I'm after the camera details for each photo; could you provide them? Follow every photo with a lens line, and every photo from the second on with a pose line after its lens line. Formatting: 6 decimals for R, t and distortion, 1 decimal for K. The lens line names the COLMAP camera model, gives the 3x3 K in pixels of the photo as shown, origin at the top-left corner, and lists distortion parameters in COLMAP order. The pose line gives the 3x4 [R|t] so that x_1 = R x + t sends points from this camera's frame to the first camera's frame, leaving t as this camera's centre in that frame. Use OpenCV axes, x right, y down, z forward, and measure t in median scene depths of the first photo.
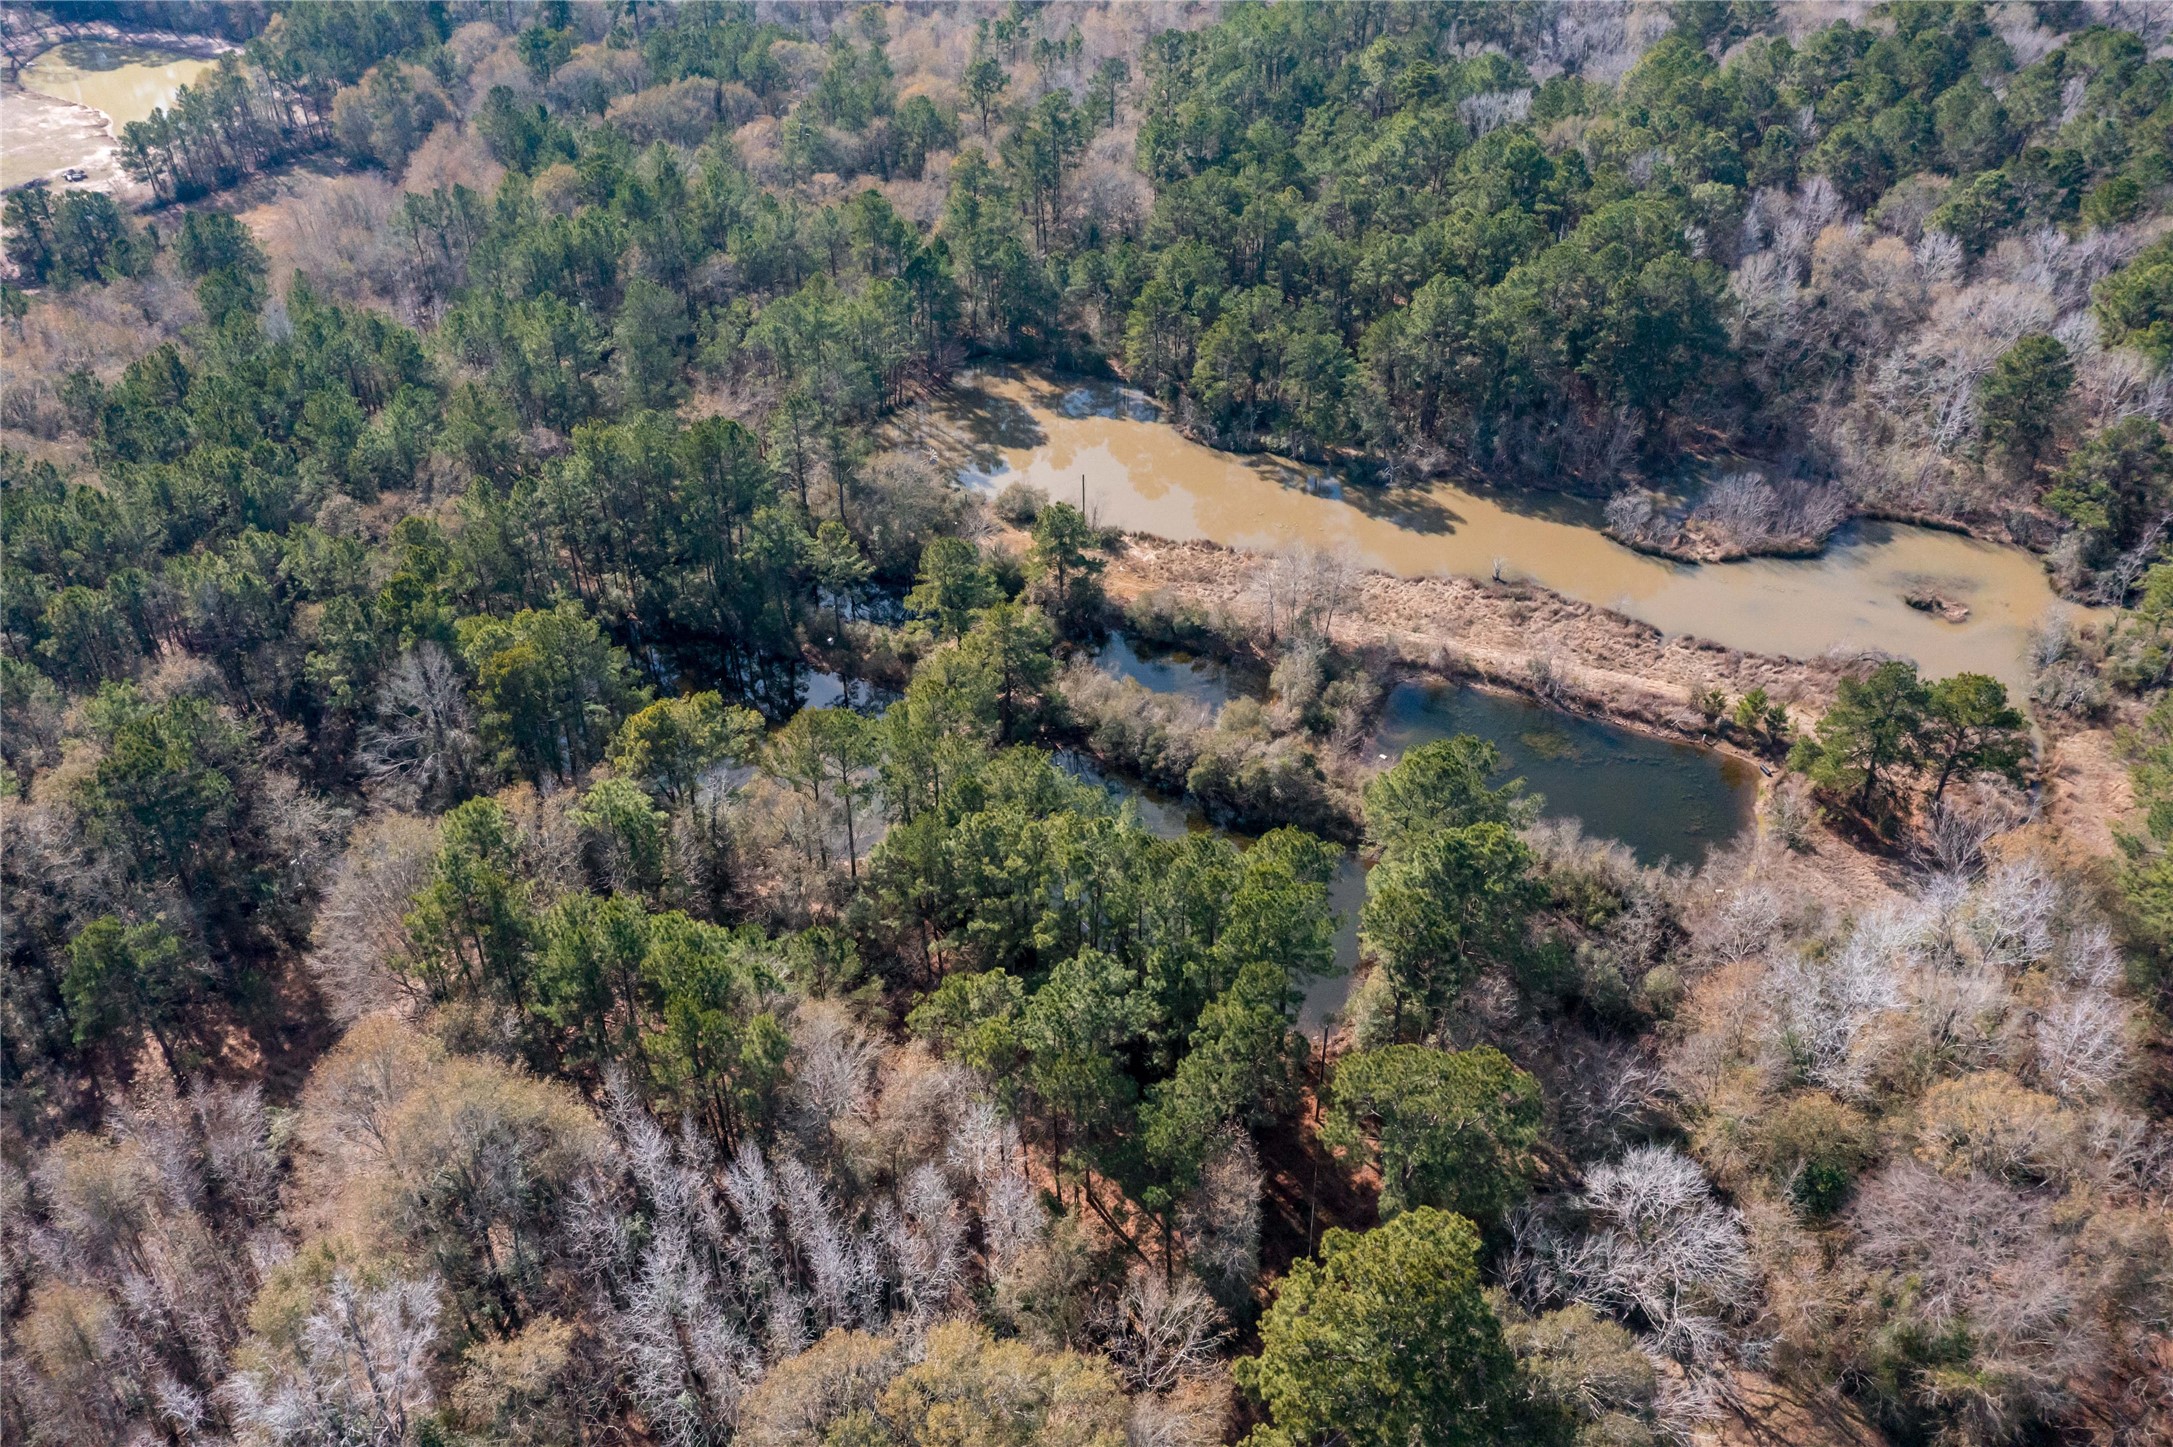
lens RADIAL K [[1742.3, 0, 1086.5], [0, 1742.3, 723.5], [0, 0, 1]] dist [0.008886, 0.010390]
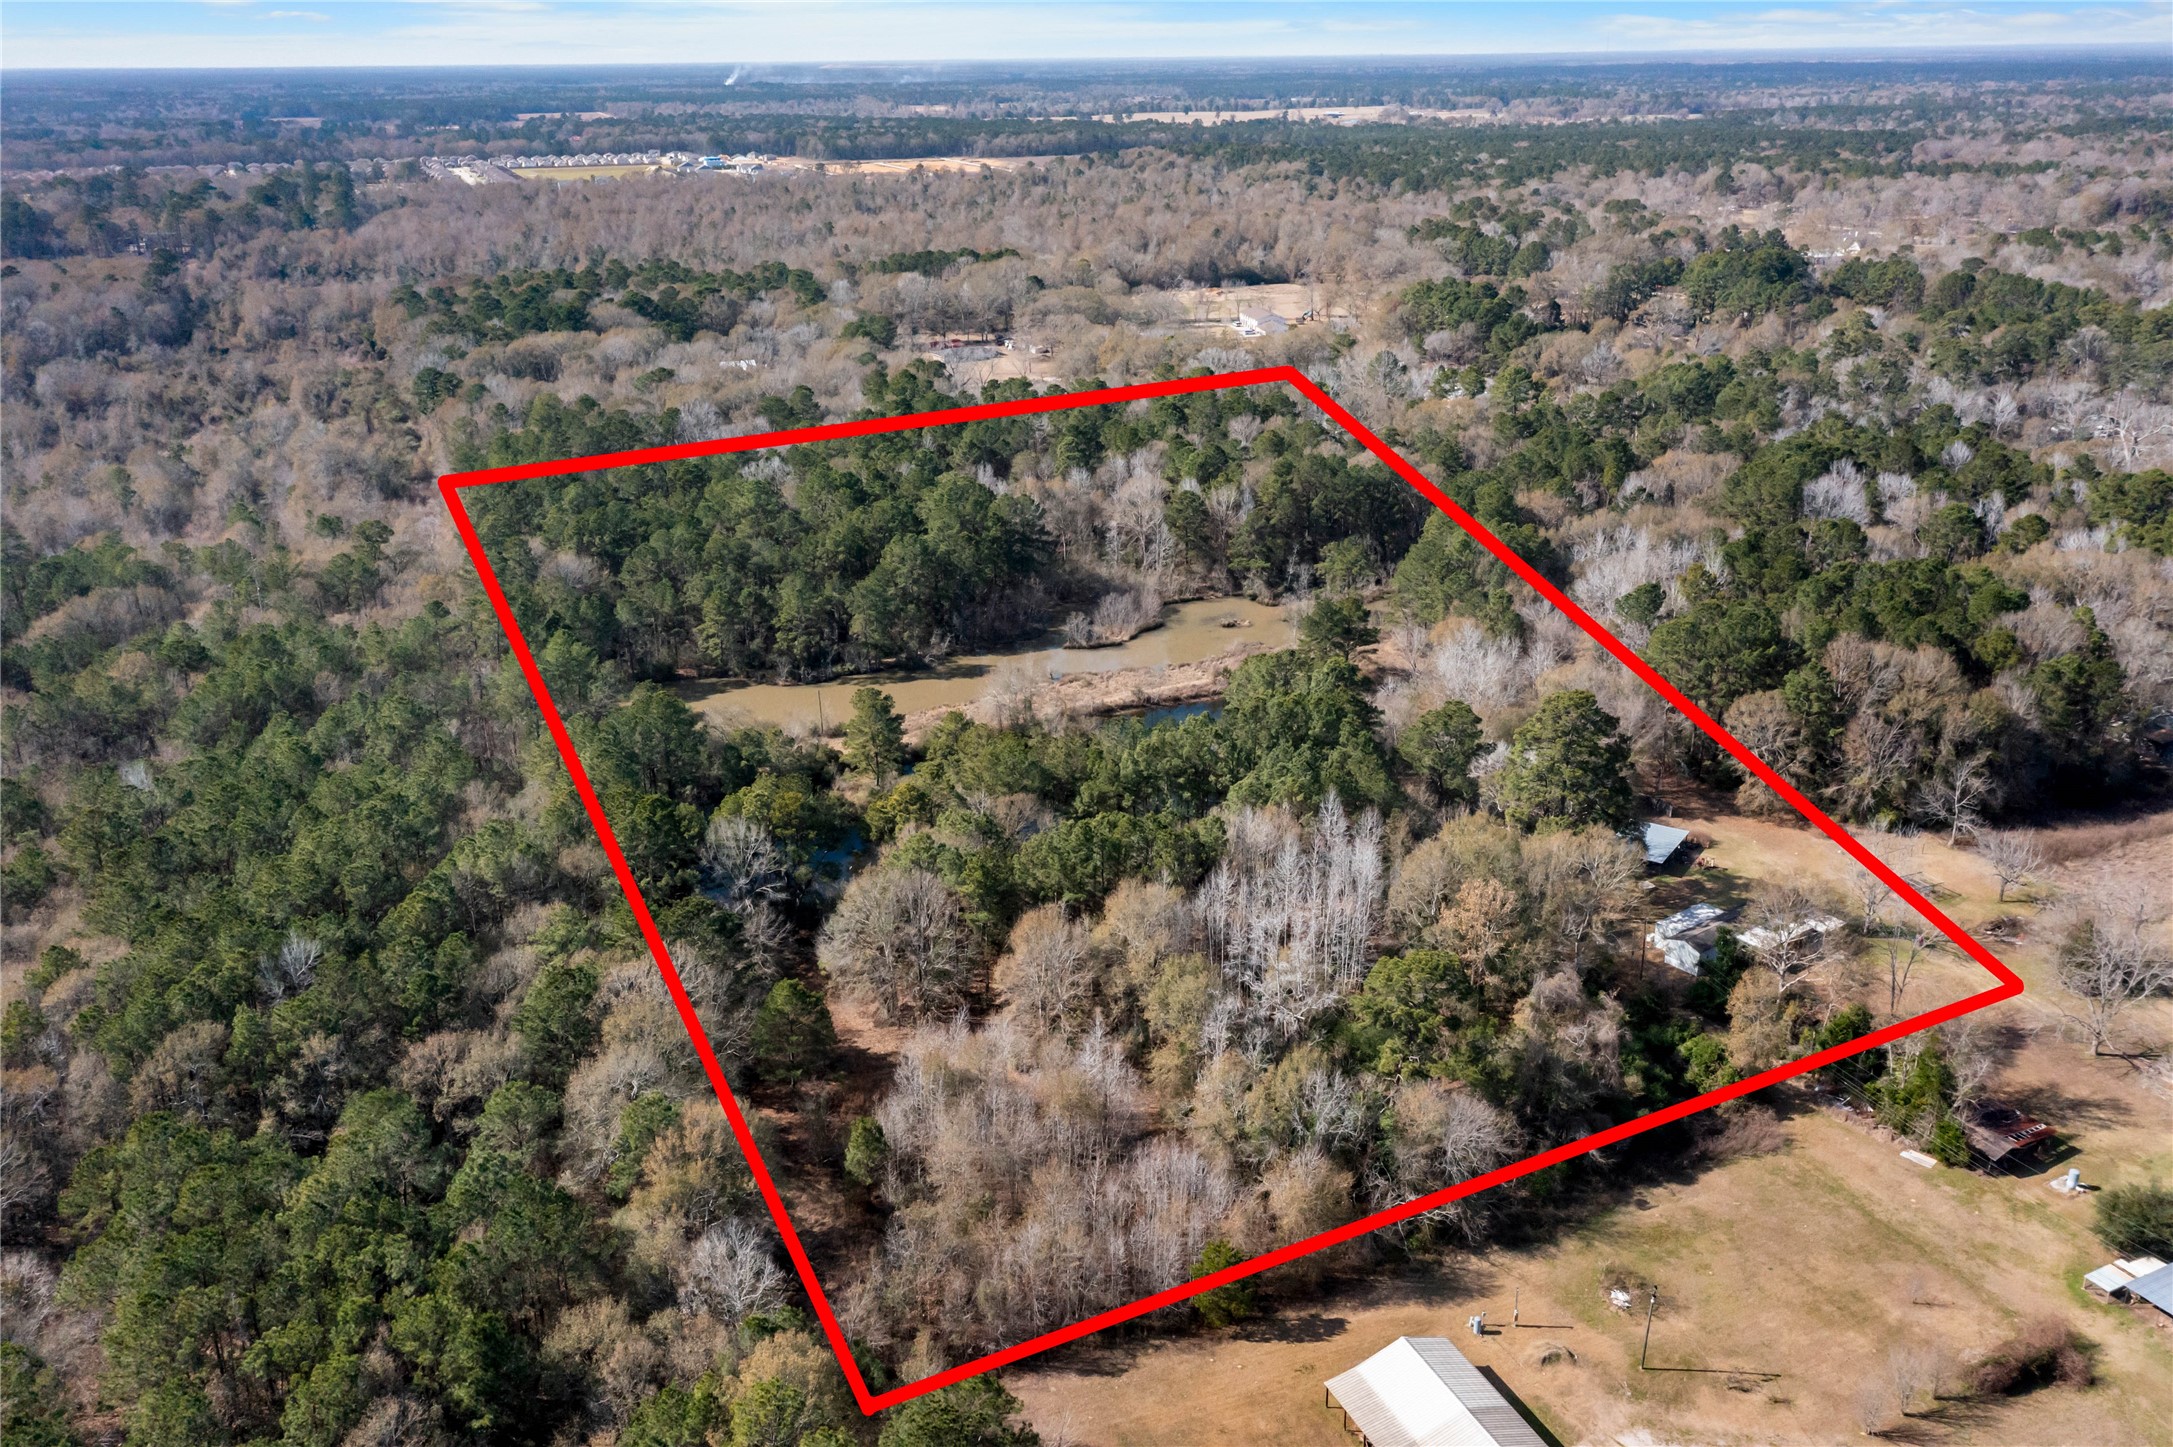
lens RADIAL K [[1731.7, 0, 1065.1], [0, 1731.7, 731.2], [0, 0, 1]] dist [0.006820, 0.006808]
pose [[0.648550, -0.267428, 0.712646, -0.892233], [0.455549, 0.886432, -0.081934, 0.093779], [-0.609801, 0.377784, 0.696722, -0.096743]]
